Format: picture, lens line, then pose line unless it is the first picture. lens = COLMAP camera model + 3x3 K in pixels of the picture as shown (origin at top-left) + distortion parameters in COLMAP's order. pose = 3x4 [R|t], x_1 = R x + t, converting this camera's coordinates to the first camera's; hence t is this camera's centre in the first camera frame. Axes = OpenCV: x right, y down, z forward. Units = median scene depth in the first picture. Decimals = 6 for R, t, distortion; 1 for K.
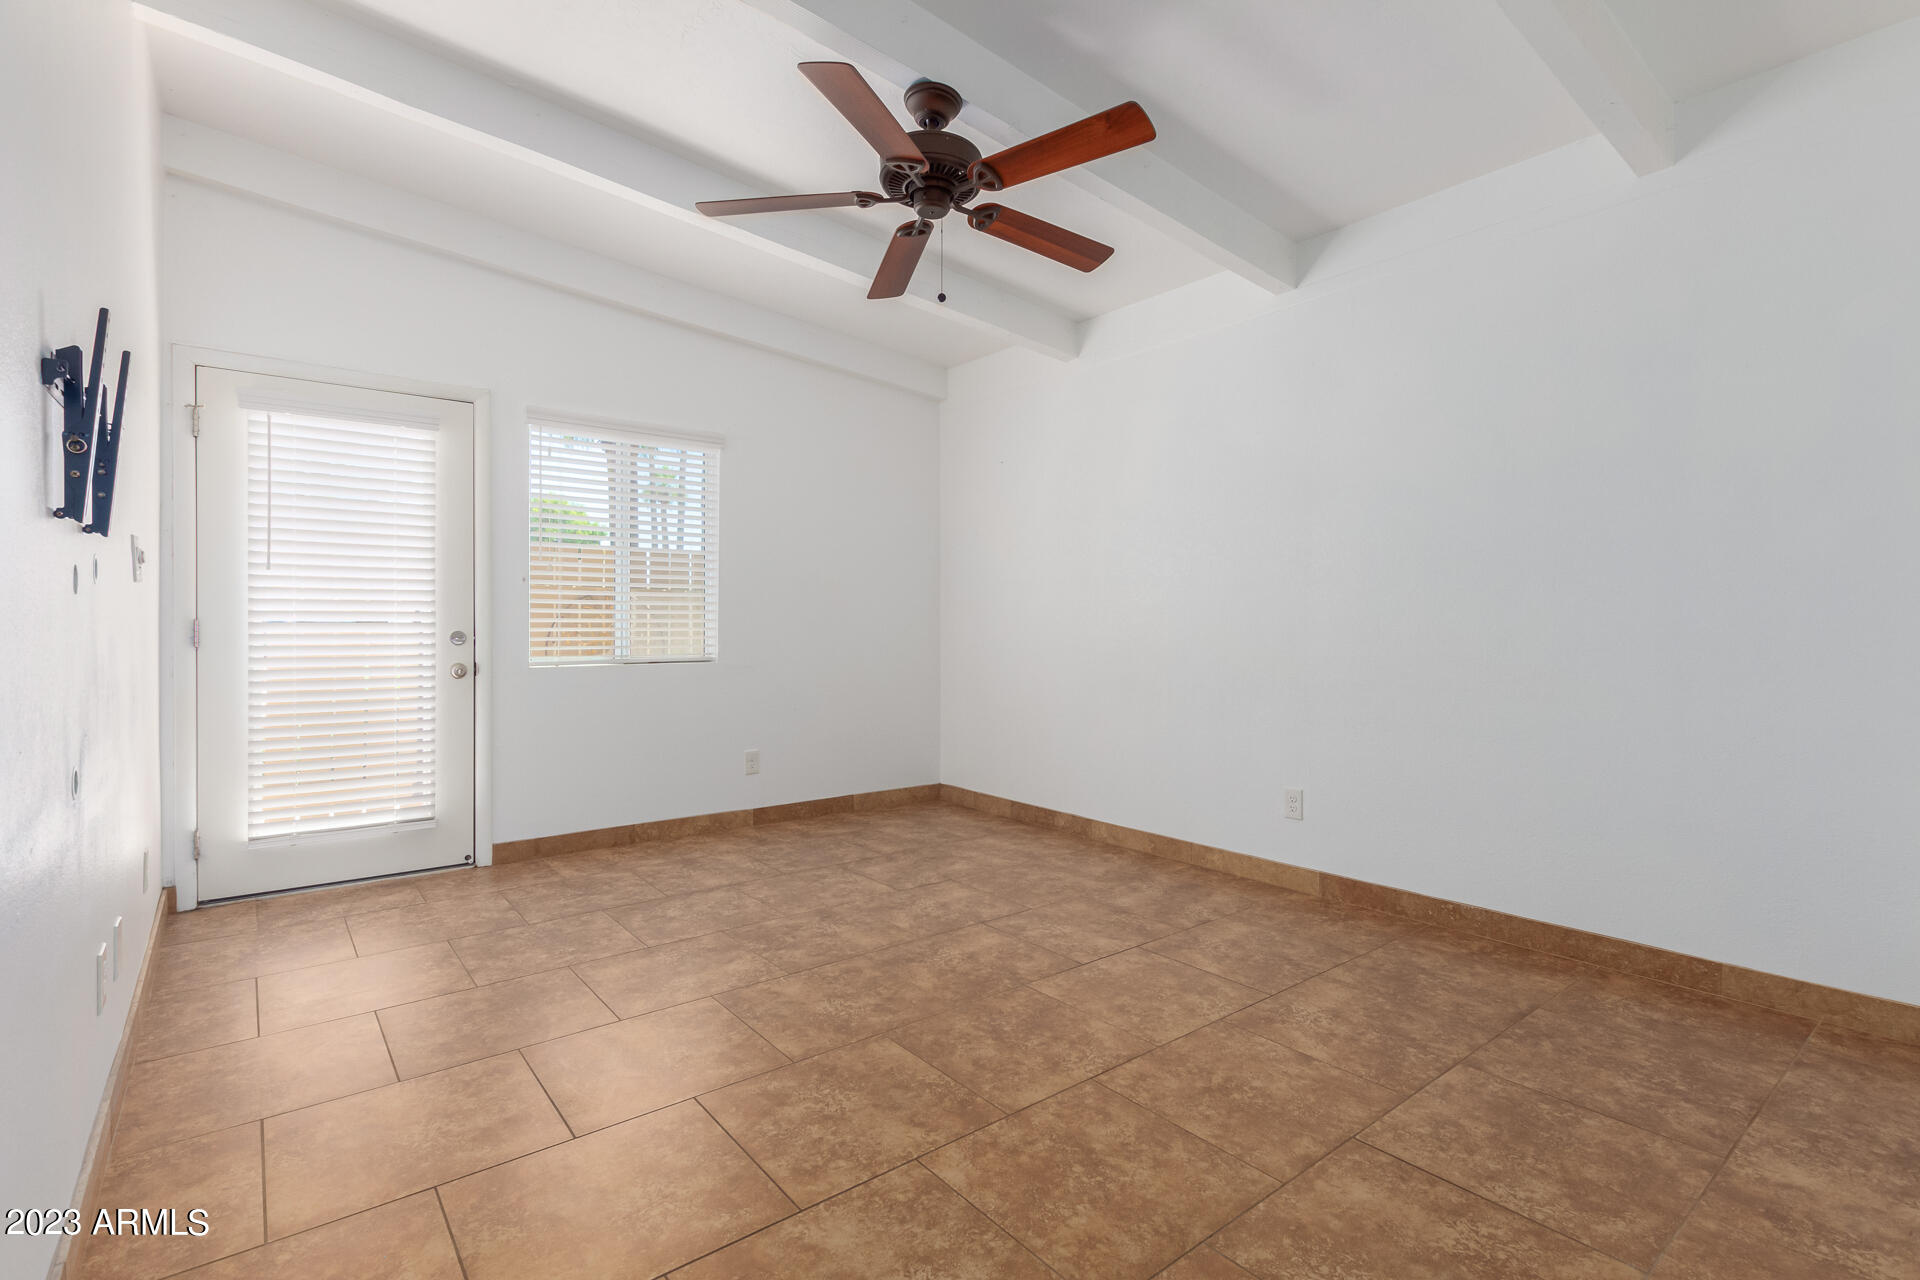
lens RADIAL K [[880.6, 0, 961.6], [0, 880.6, 630.2], [0, 0, 1]] dist [0.001132, -0.000531]
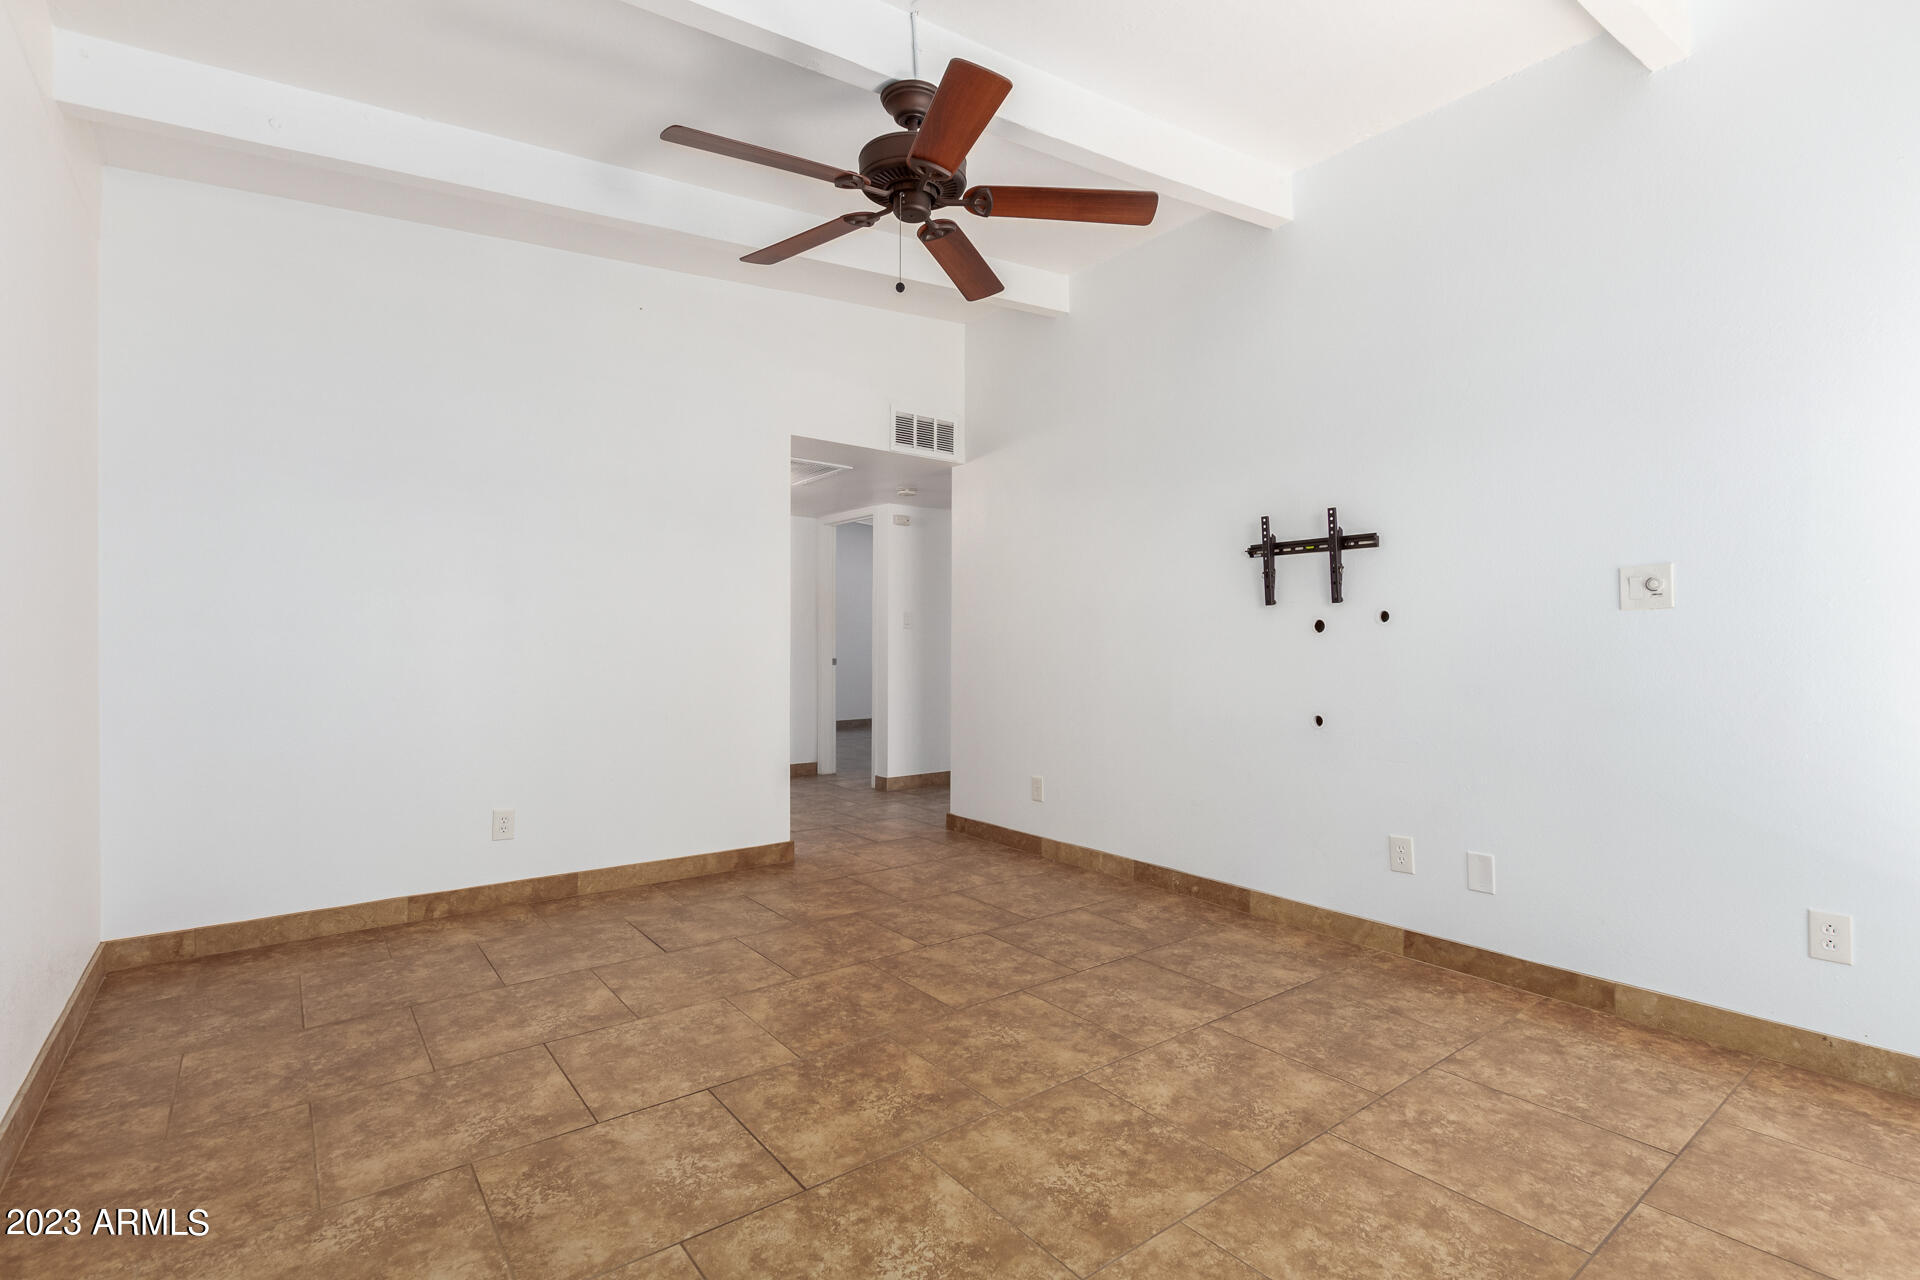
lens RADIAL K [[880.6, 0, 959.7], [0, 880.6, 641.5], [0, 0, 1]] dist [0.001132, -0.000531]
pose [[-0.999861, -0.002477, 0.016513, -0.103885], [-0.002496, 0.999996, -0.001126, -0.010851], [-0.016510, -0.001167, -0.999863, 1.973026]]
